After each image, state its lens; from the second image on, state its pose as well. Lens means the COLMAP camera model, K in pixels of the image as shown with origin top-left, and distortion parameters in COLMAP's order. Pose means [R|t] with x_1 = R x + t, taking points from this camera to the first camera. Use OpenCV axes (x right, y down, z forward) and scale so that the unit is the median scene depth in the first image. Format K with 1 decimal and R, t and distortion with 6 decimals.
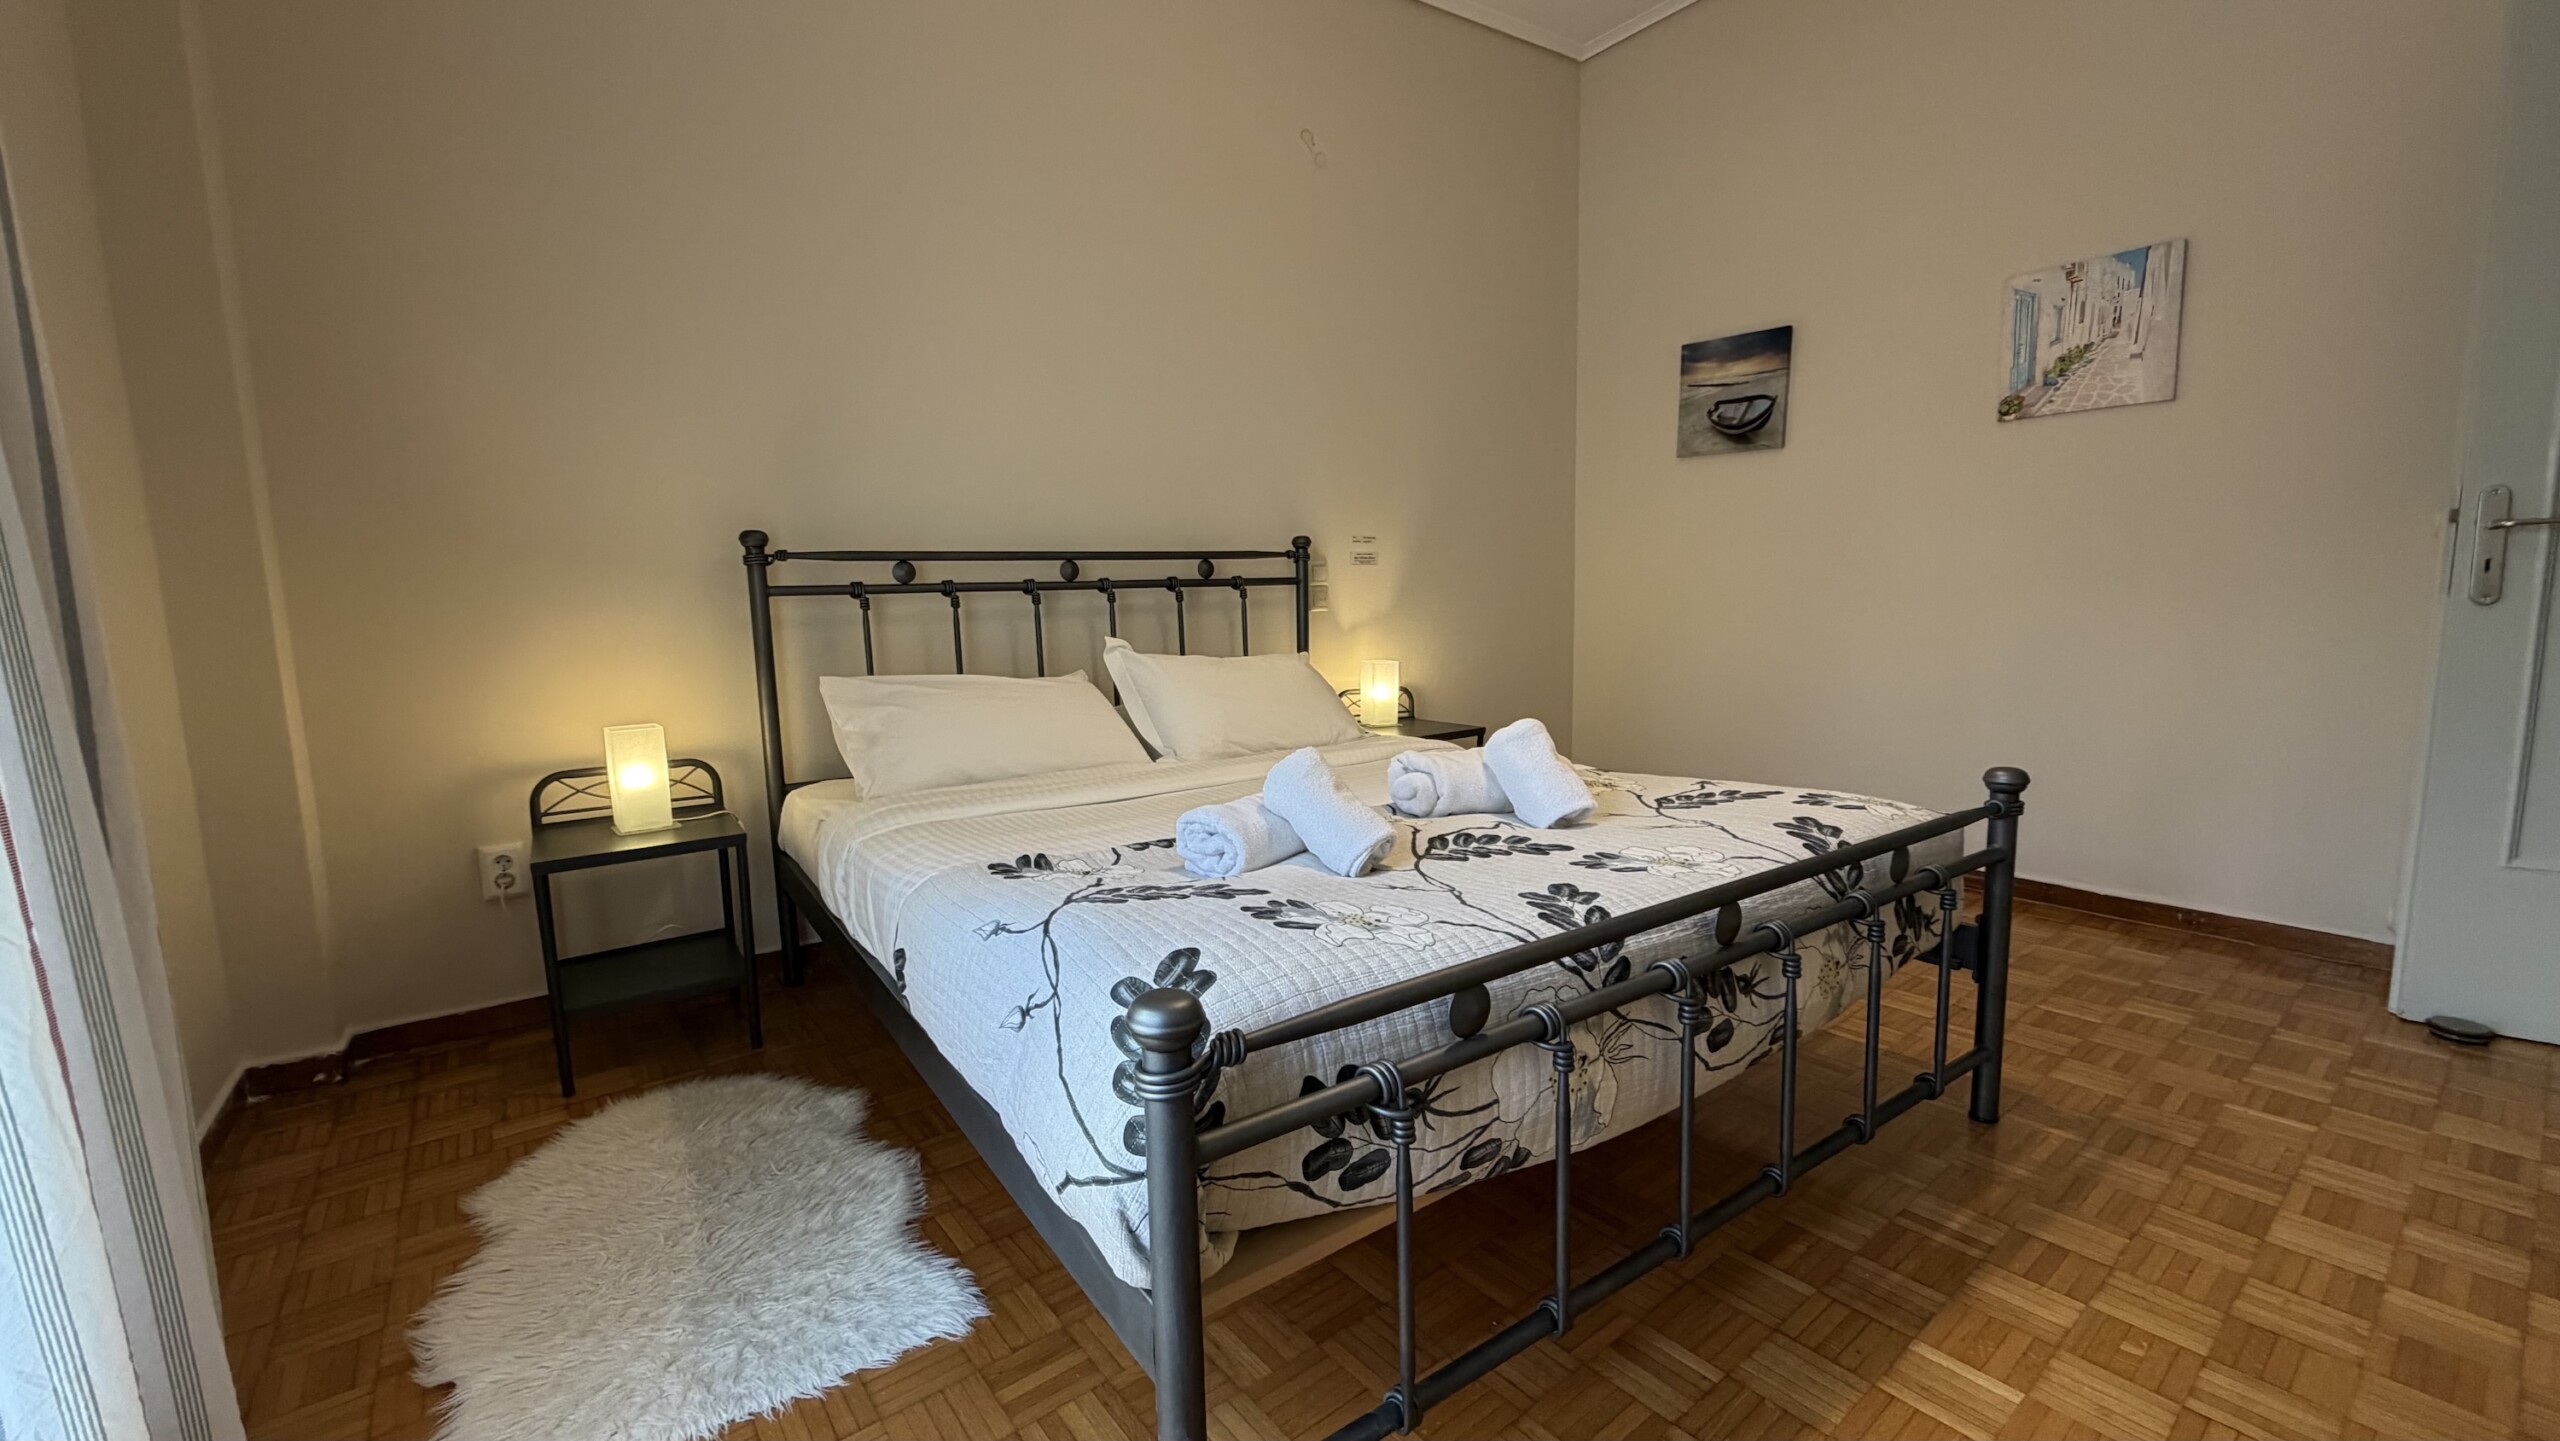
lens RADIAL K [[1016.7, 0, 1272.9], [0, 1016.7, 722.1], [0, 0, 1]] dist [-0.000899, -0.000329]
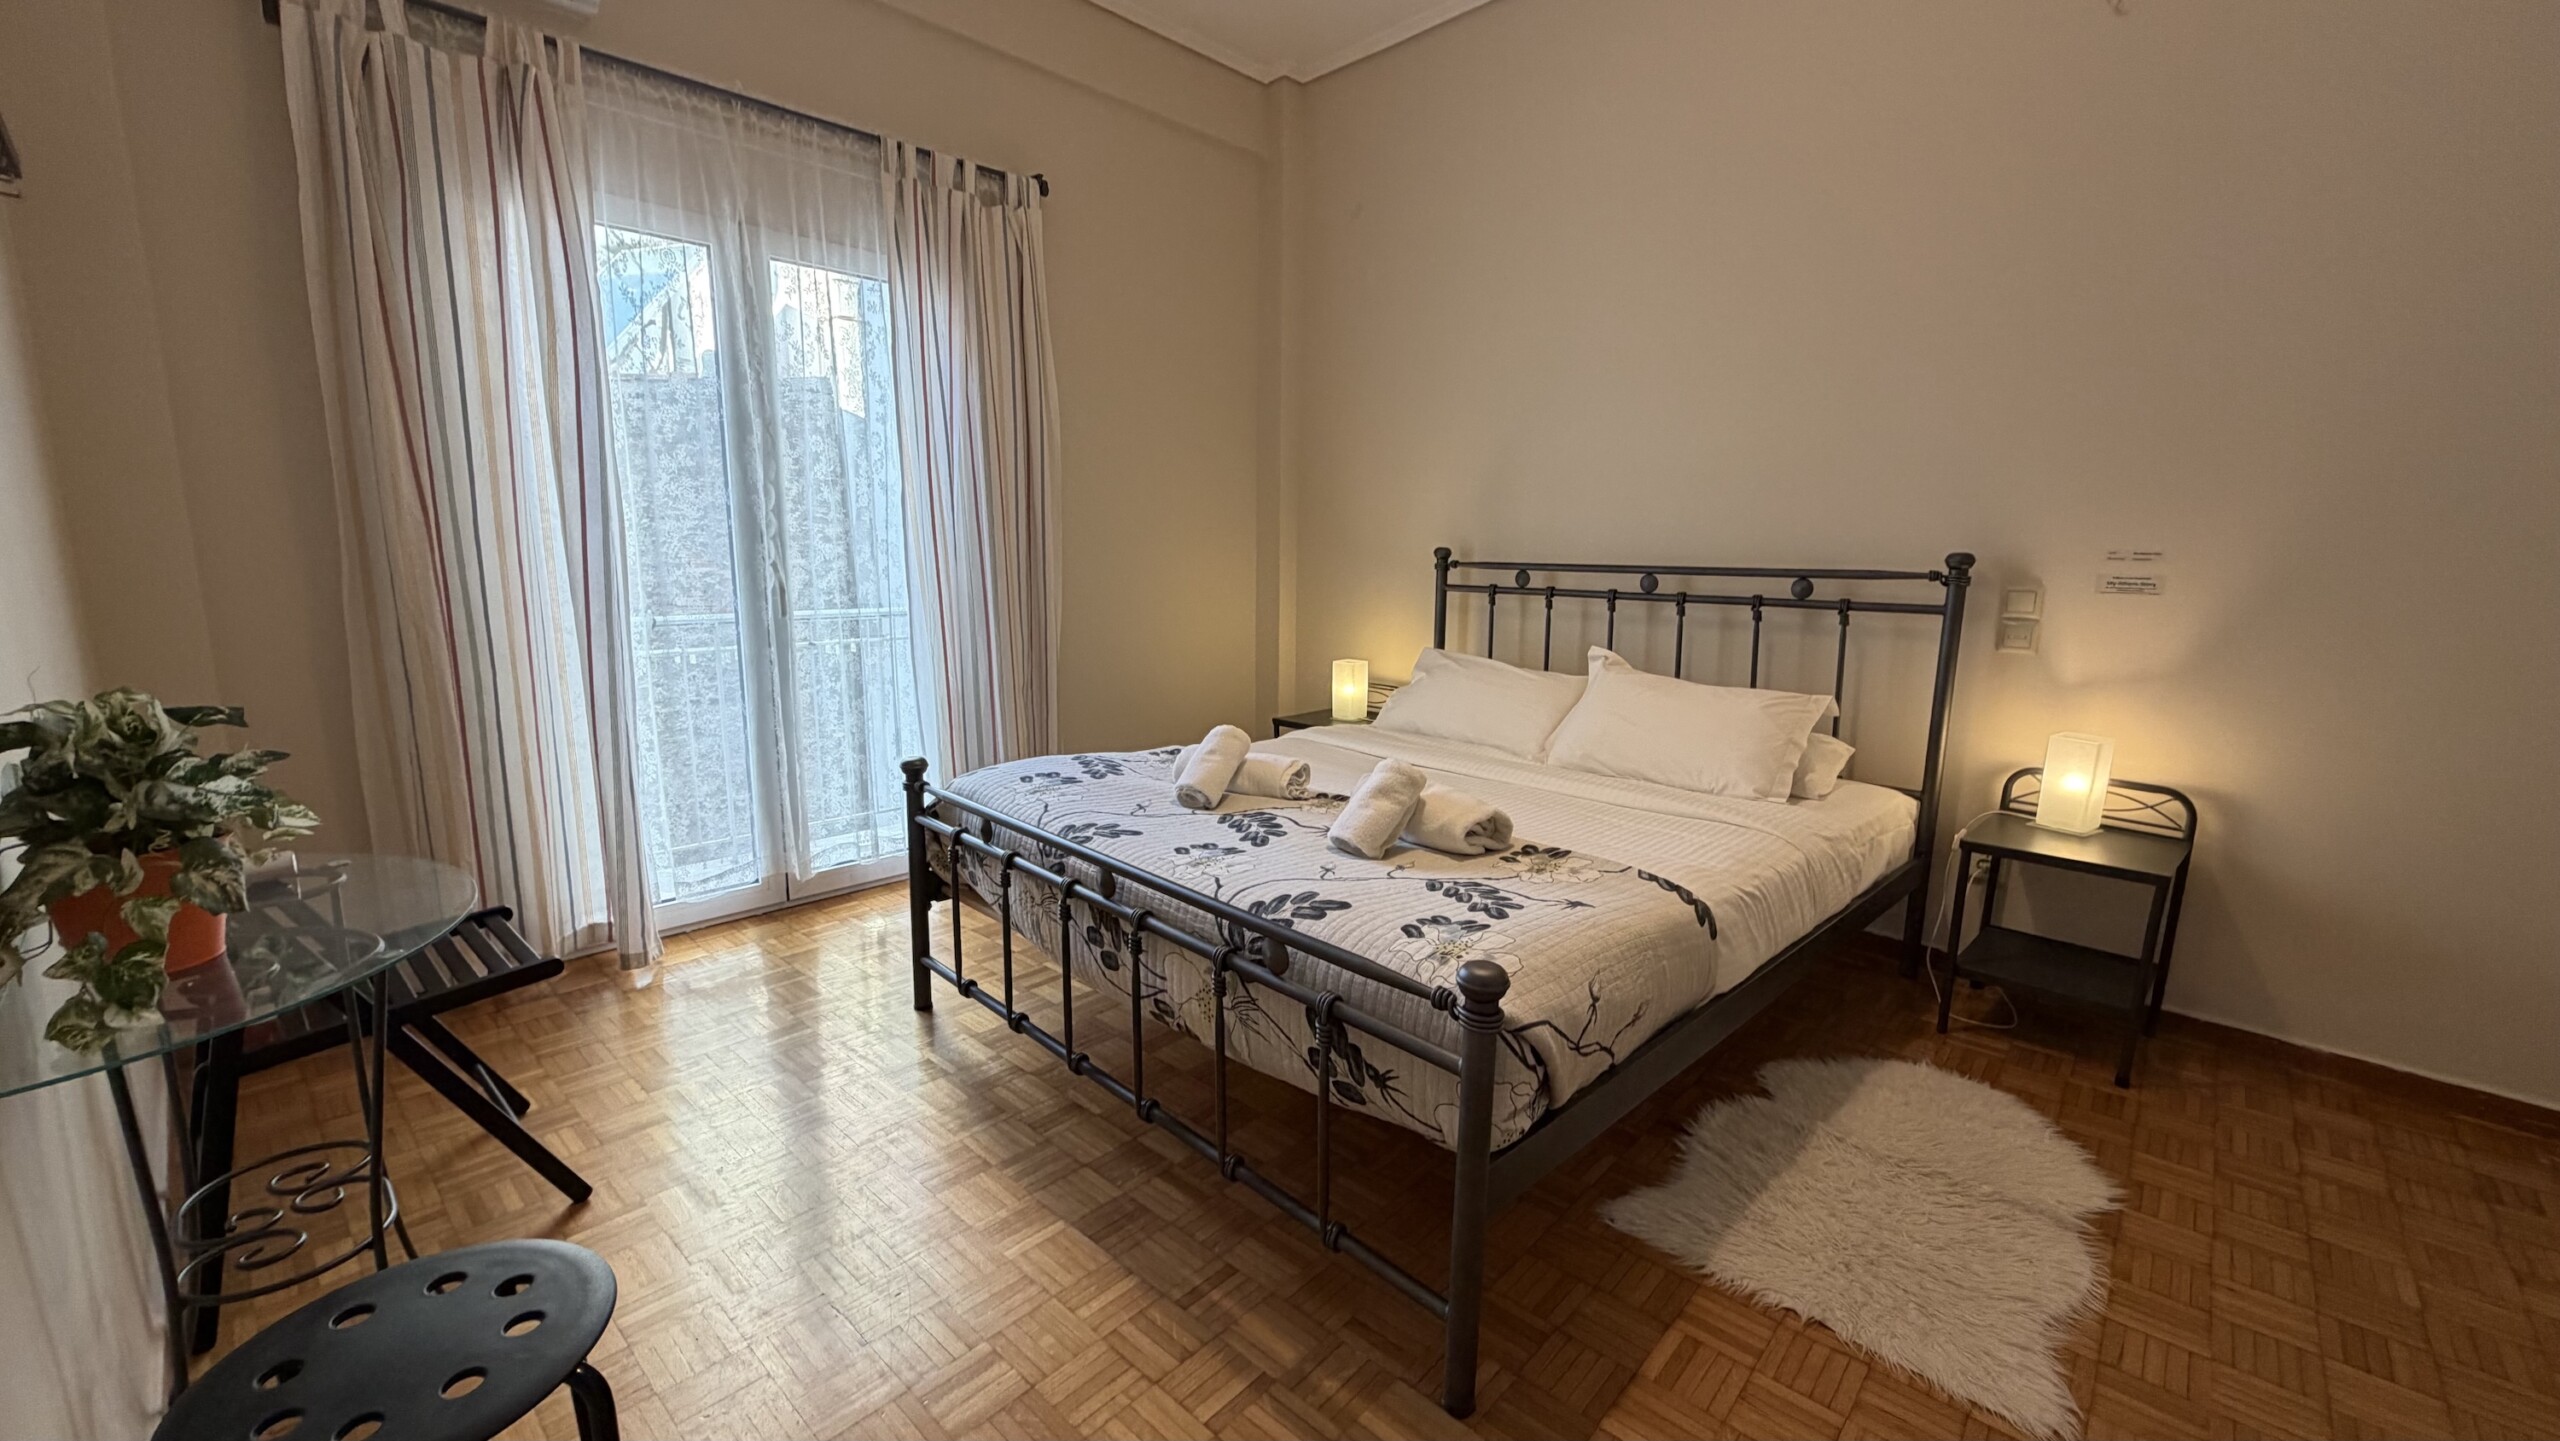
lens RADIAL K [[1015.7, 0, 1273.8], [0, 1015.7, 717.8], [0, 0, 1]] dist [-0.001432, 0.000083]
pose [[0.164395, 0.193651, -0.967199, 1.186867], [-0.139954, 0.975199, 0.171464, -0.201208], [0.976415, 0.107176, 0.187420, 0.605004]]
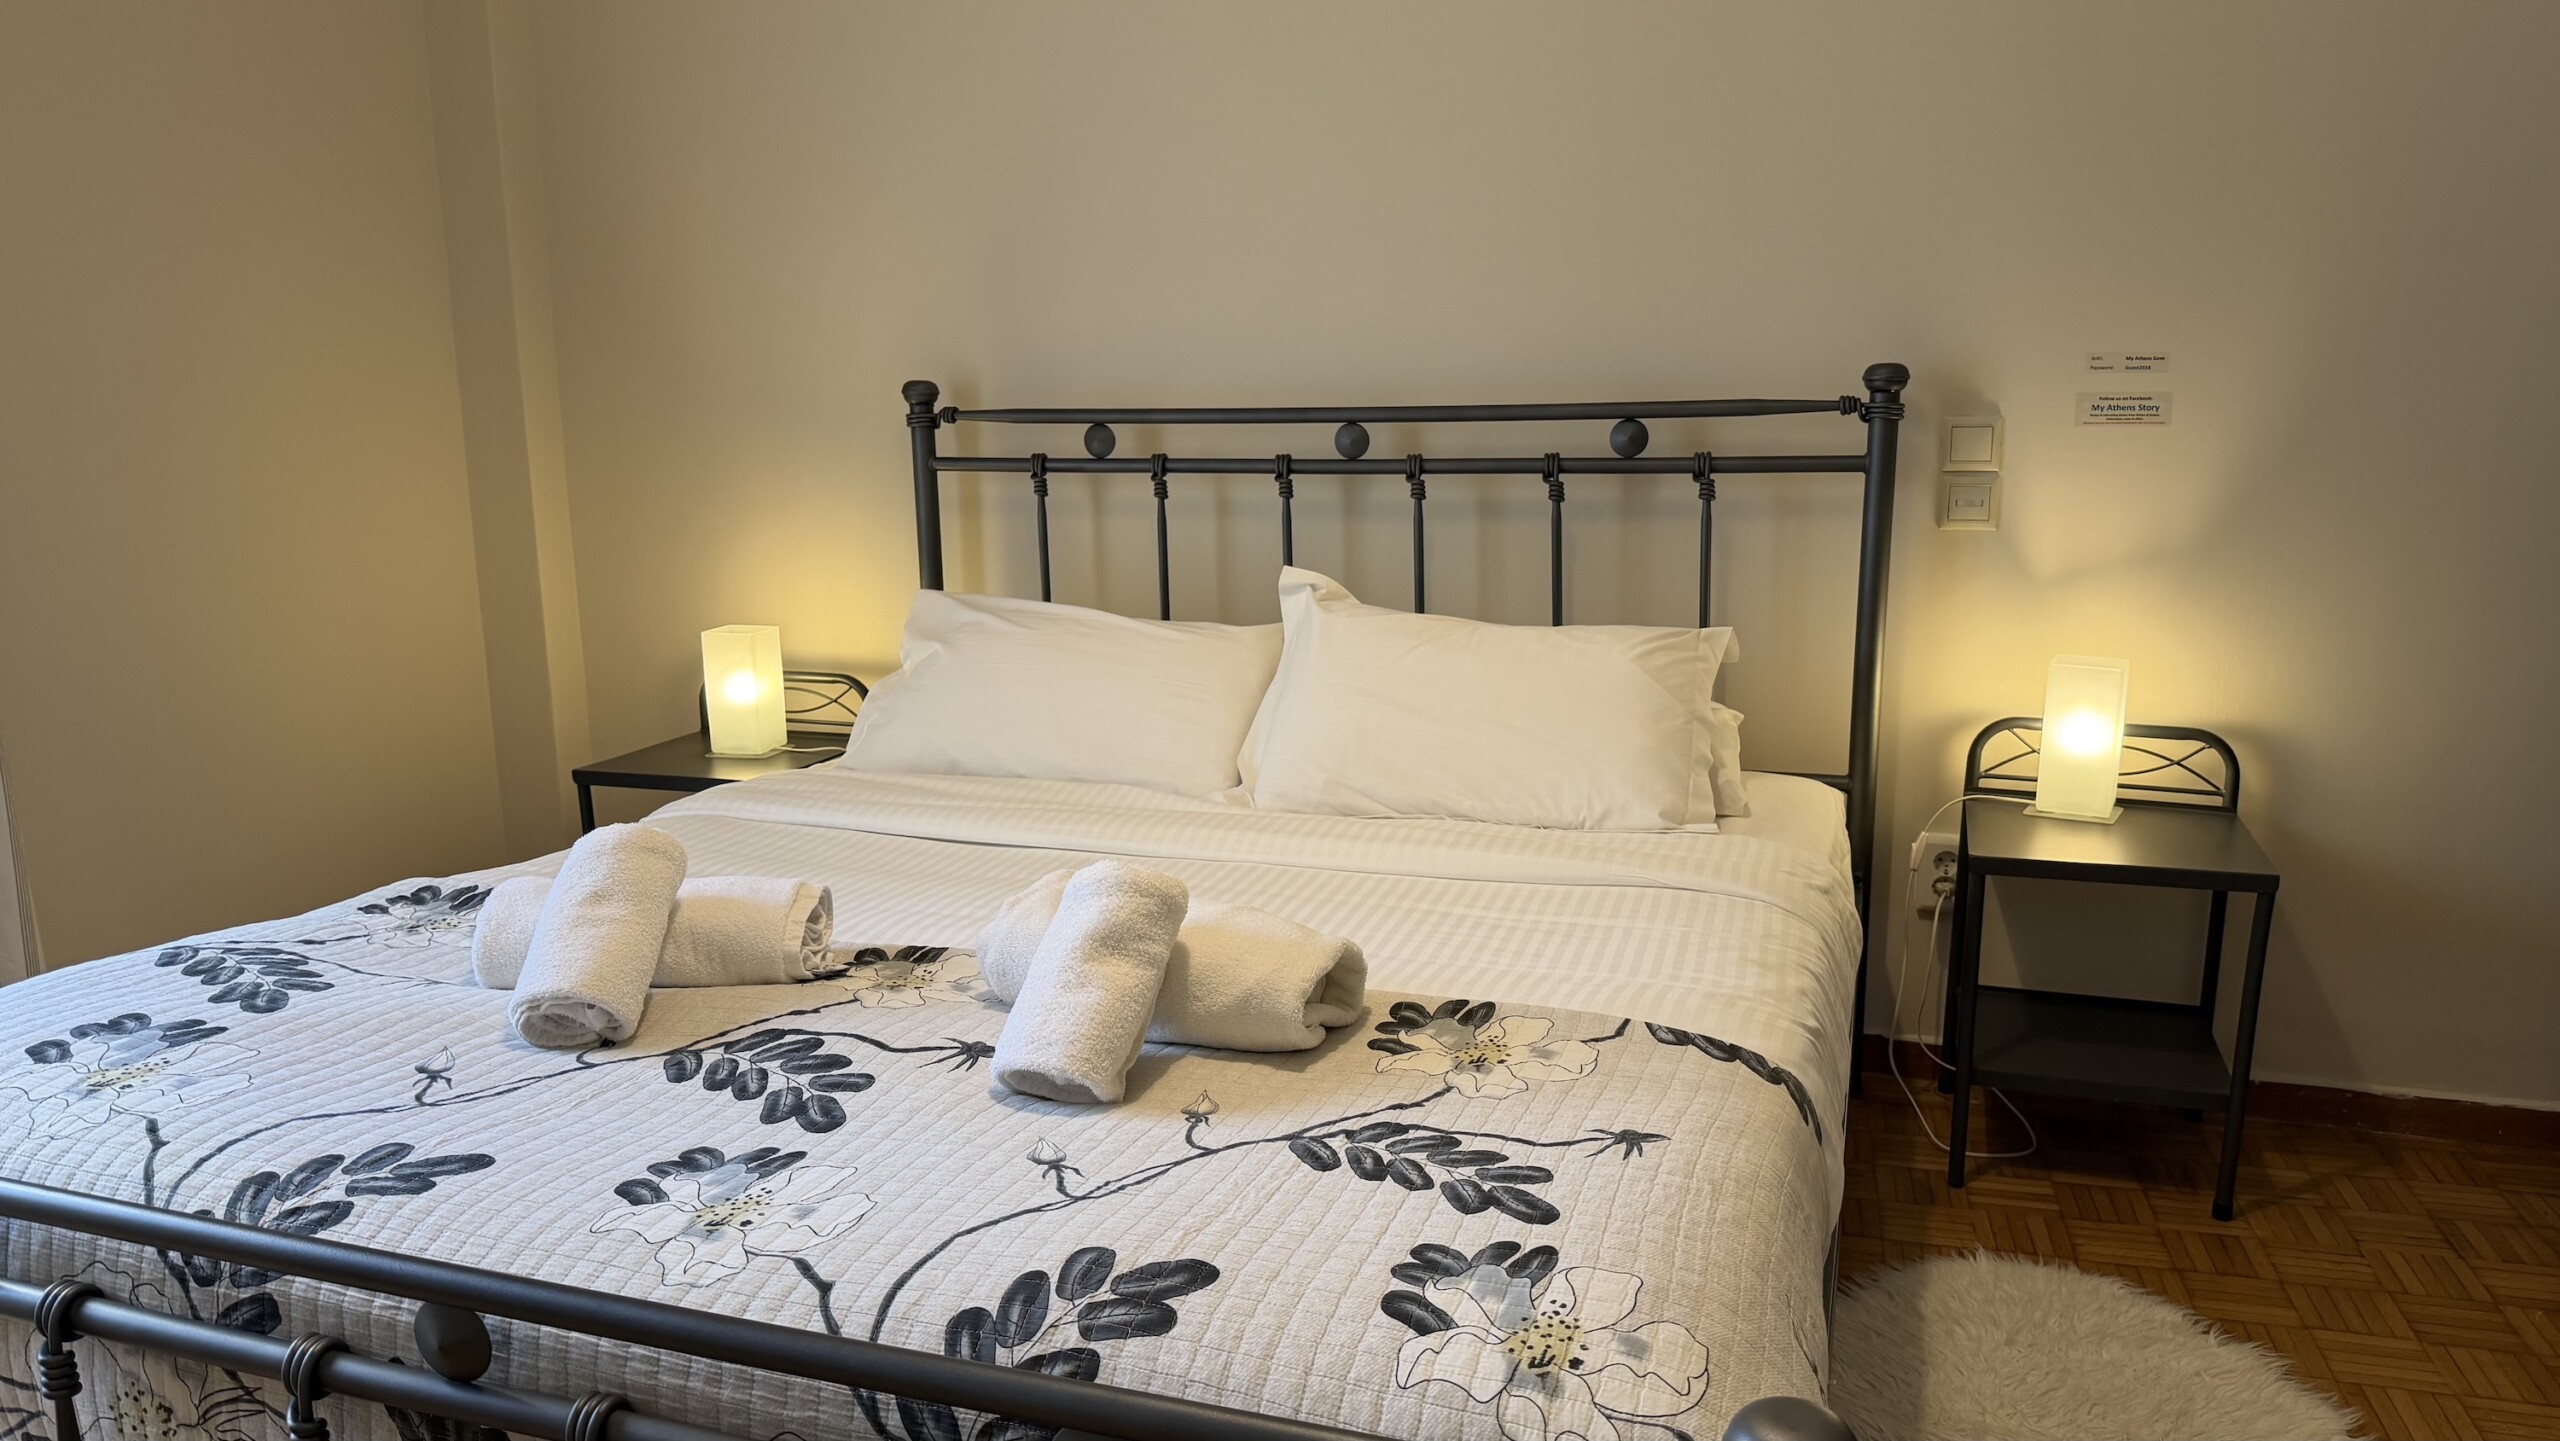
lens RADIAL K [[1780.2, 0, 1261.3], [0, 1780.2, 735.1], [0, 0, 1]] dist [0.077589, -0.100824]
pose [[0.595175, 0.171985, -0.784977, 0.862818], [-0.104928, 0.985099, 0.136274, -0.168879], [0.796717, 0.001259, 0.604352, 0.502268]]
